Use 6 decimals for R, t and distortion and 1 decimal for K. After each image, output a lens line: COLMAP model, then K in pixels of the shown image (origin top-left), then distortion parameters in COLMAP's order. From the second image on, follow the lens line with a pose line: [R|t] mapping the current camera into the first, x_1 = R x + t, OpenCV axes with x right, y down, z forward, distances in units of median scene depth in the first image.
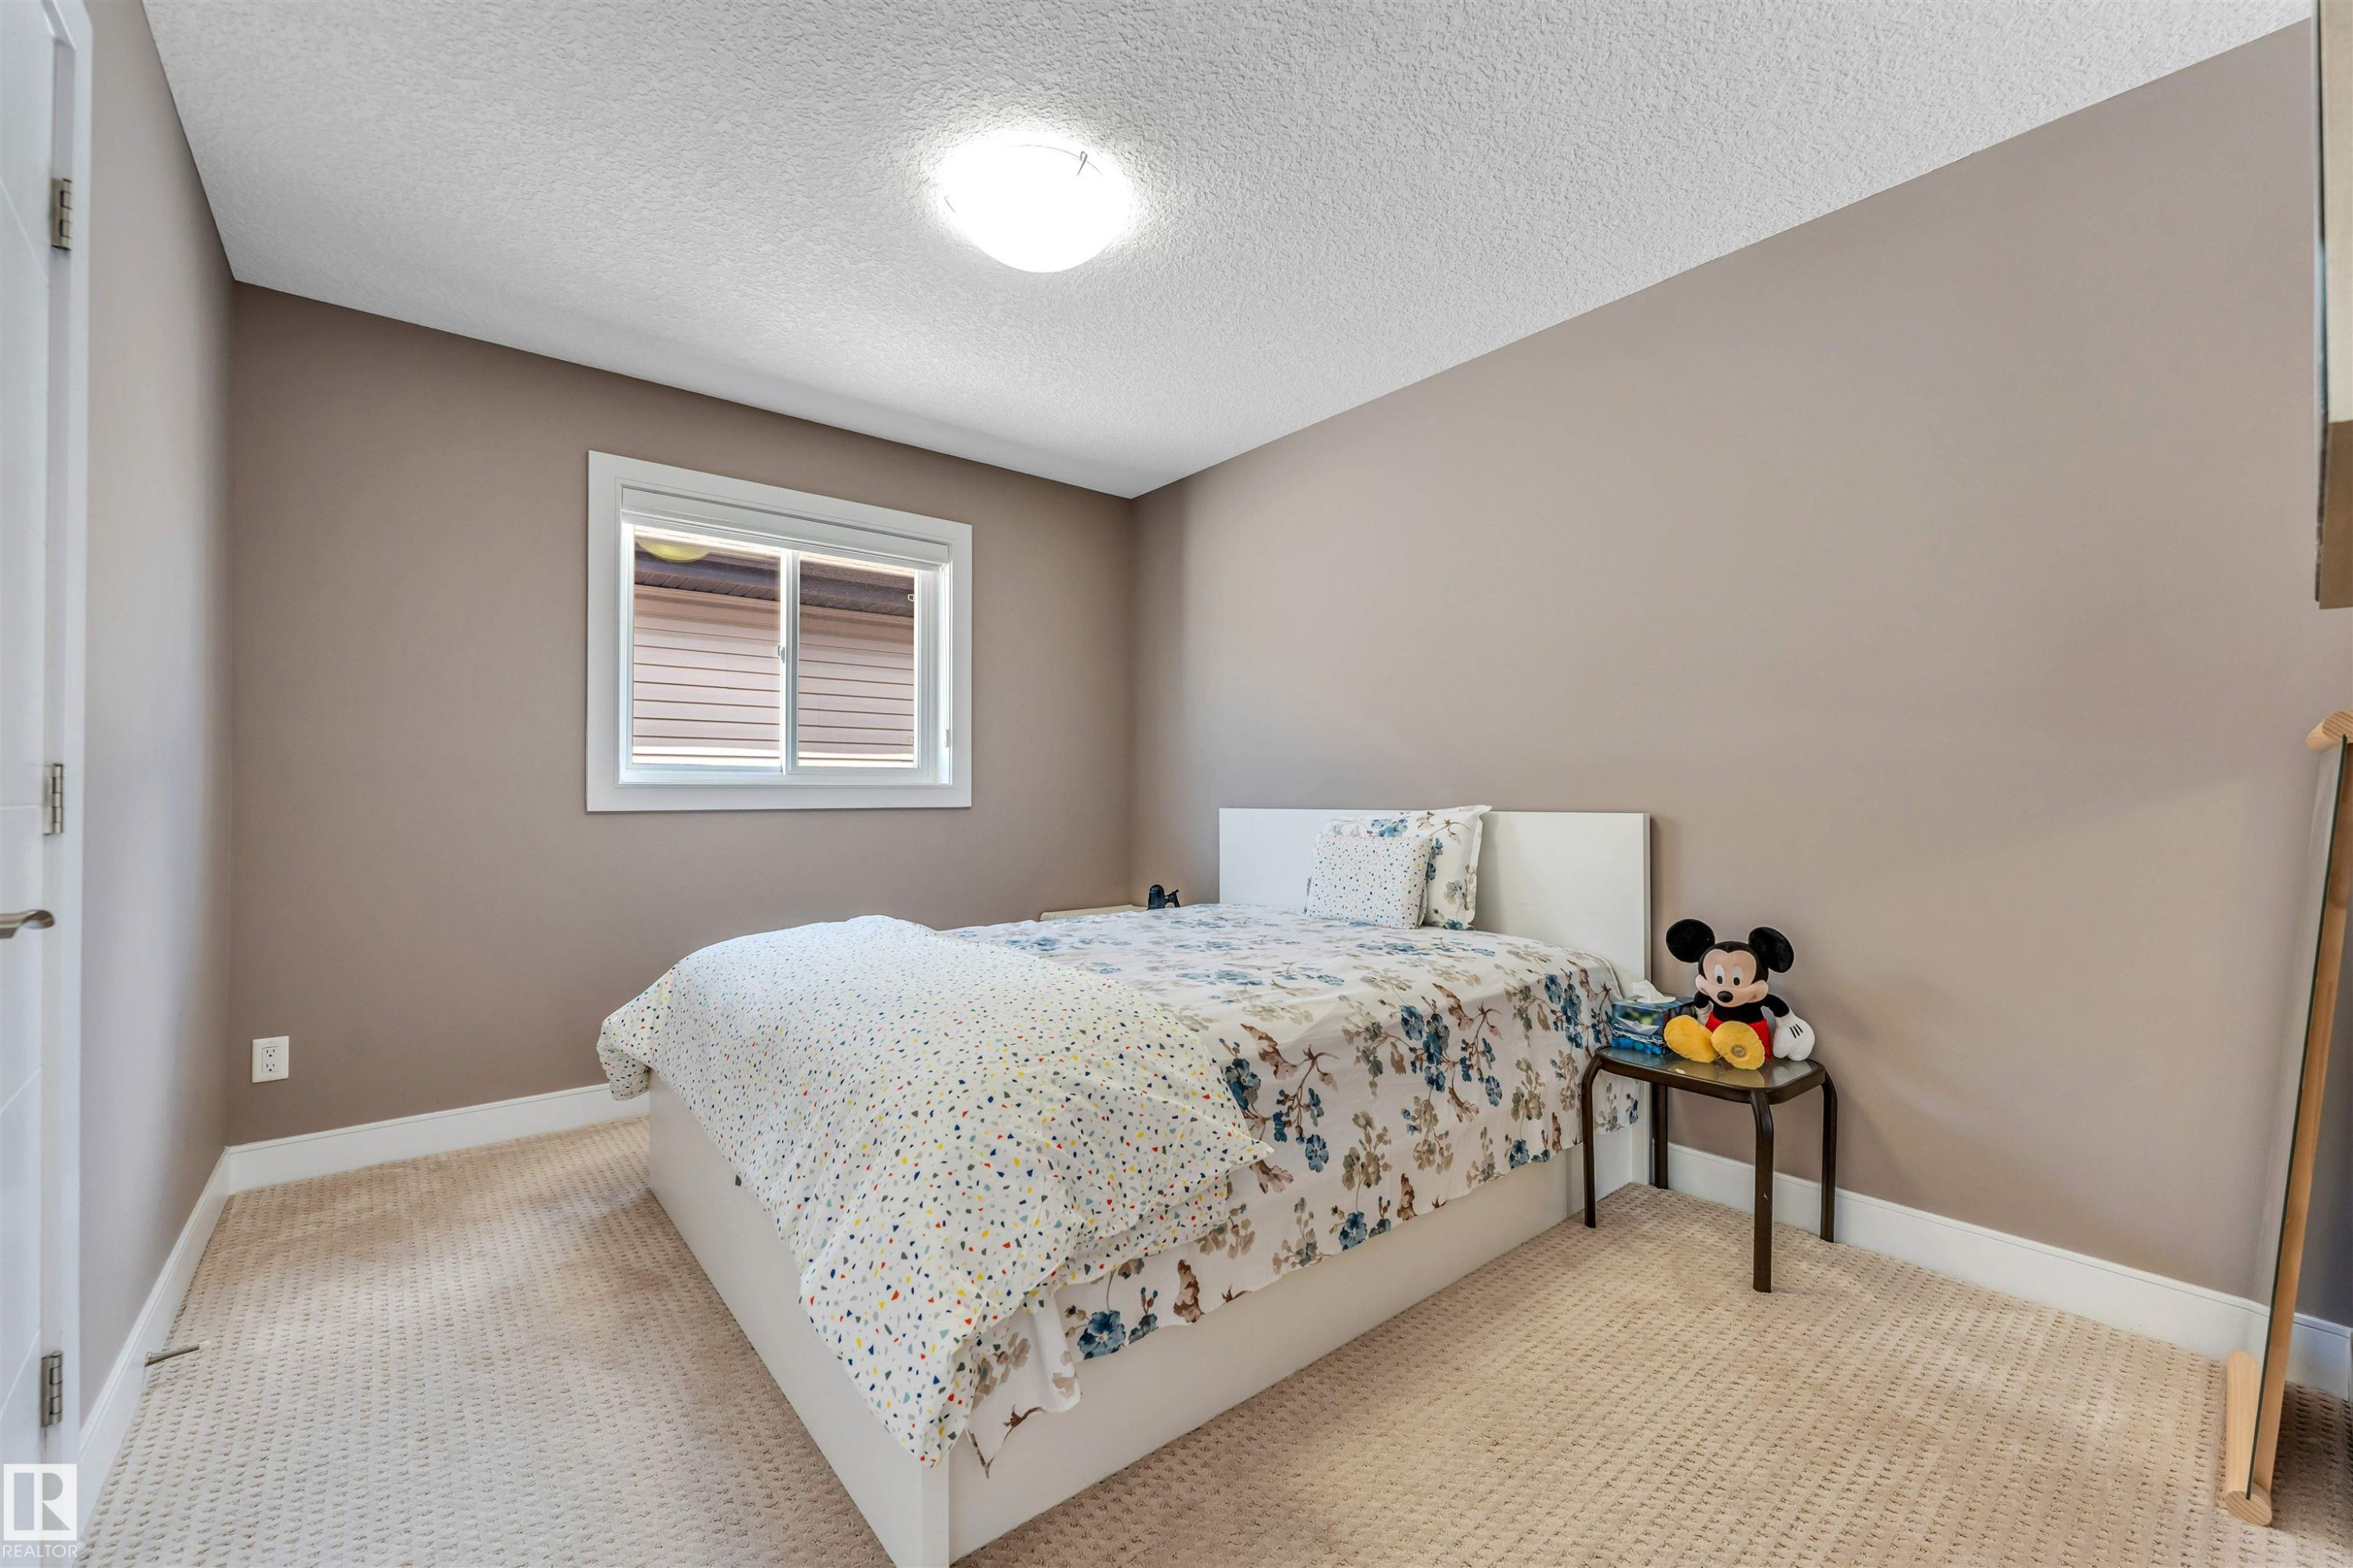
lens RADIAL K [[964.5, 0, 1172.4], [0, 964.5, 783.5], [0, 0, 1]] dist [-0.012070, -0.000024]
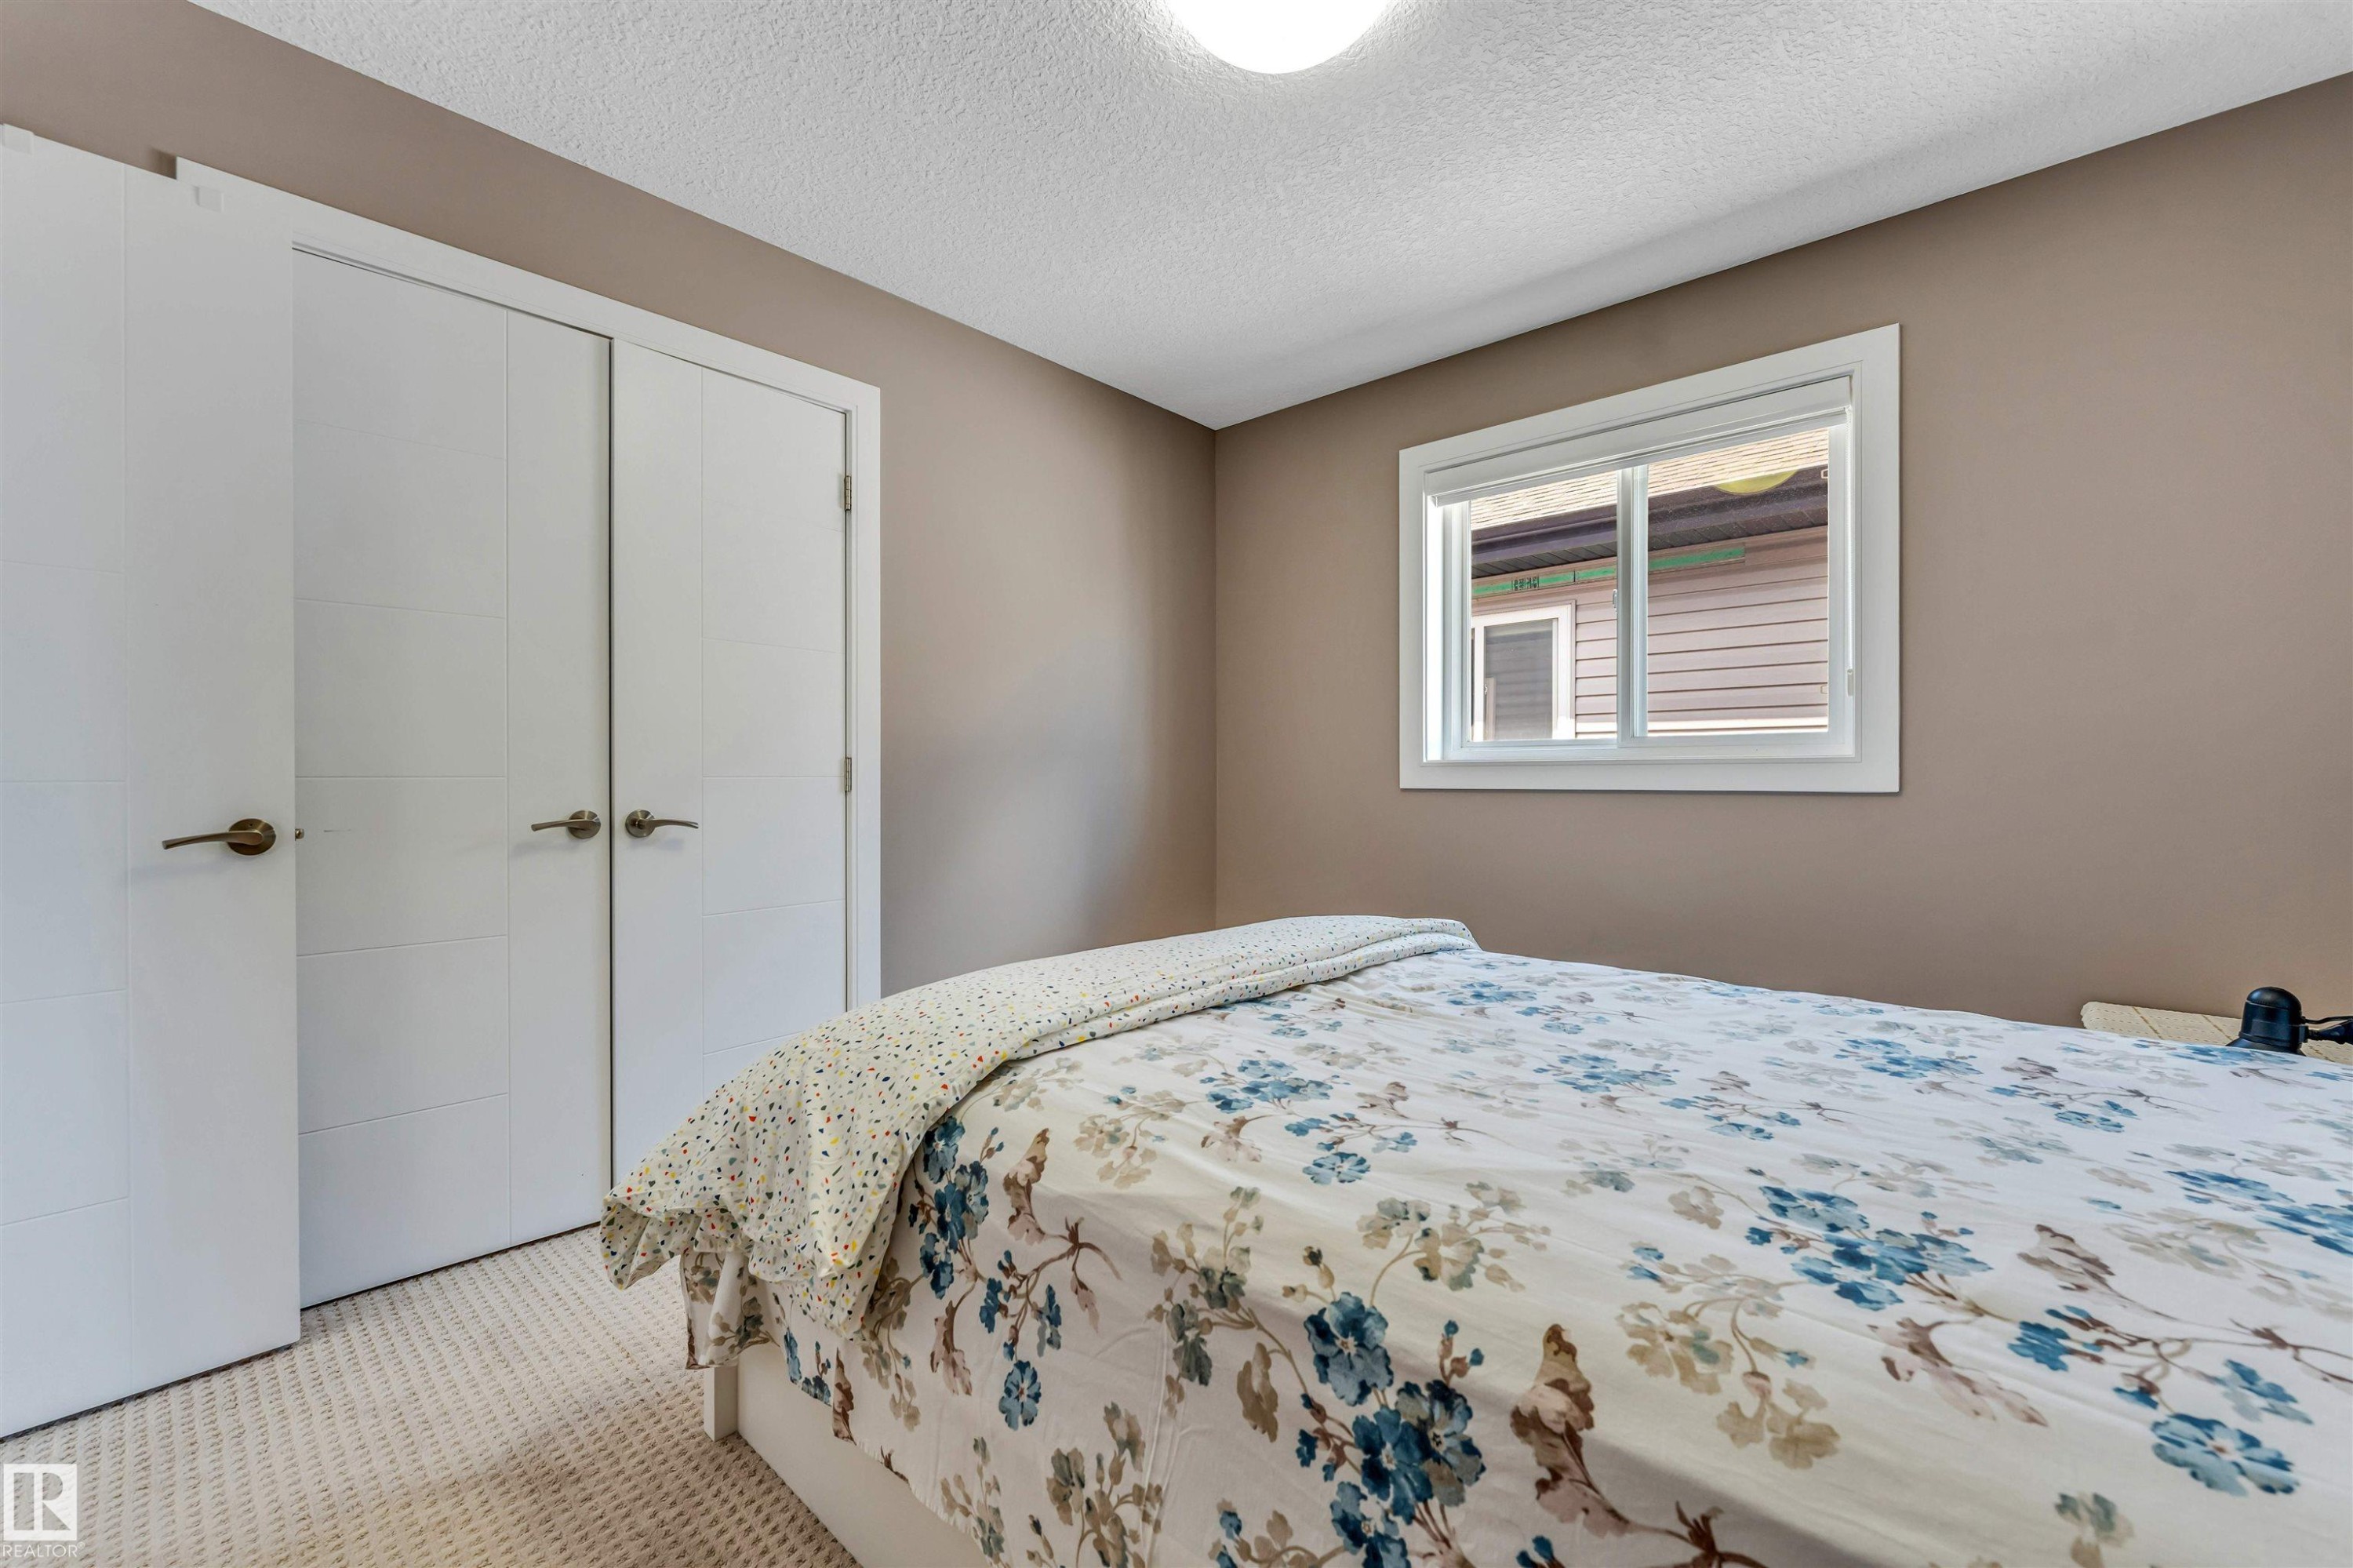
lens RADIAL K [[964.5, 0, 1157.6], [0, 964.5, 792.8], [0, 0, 1]] dist [-0.012070, -0.000024]
pose [[0.120594, 0.015810, -0.992576, 0.618734], [0.009592, 0.999808, 0.017091, 0.017384], [0.992656, -0.011582, 0.120419, 0.879072]]
